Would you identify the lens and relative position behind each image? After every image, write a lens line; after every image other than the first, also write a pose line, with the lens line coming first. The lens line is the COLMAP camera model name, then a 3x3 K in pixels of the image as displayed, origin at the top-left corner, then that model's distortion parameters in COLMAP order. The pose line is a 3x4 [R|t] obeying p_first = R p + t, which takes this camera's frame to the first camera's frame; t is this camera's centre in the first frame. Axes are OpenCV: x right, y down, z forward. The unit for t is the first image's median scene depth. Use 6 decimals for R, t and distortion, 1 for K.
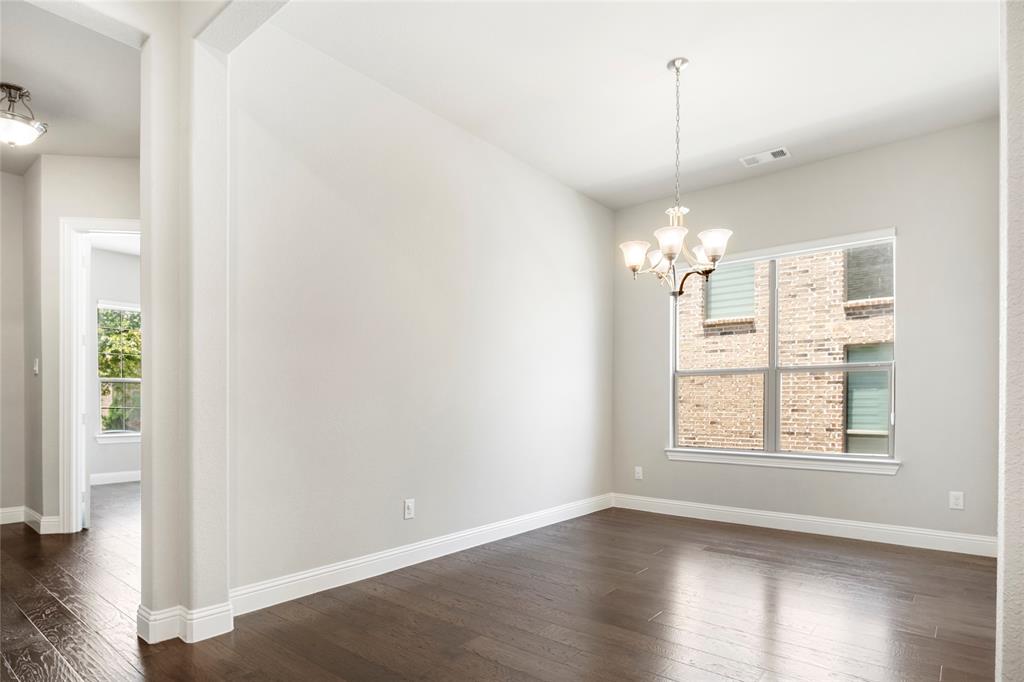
lens RADIAL K [[553.6, 0, 507.0], [0, 553.6, 406.3], [0, 0, 1]] dist [-0.002441, -0.002674]
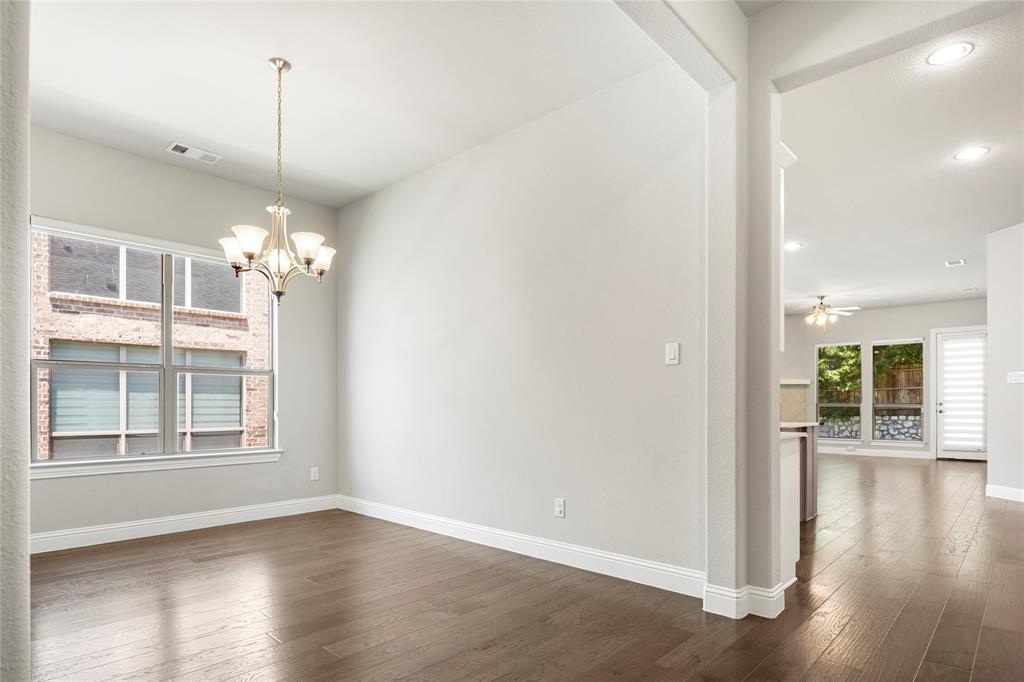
lens RADIAL K [[553.6, 0, 507.0], [0, 553.6, 406.3], [0, 0, 1]] dist [-0.002441, -0.002674]
pose [[0.062614, -0.004688, 0.998027, -0.247635], [0.004145, 0.999982, 0.004437, -0.001397], [-0.998029, 0.003859, 0.062632, 0.198370]]
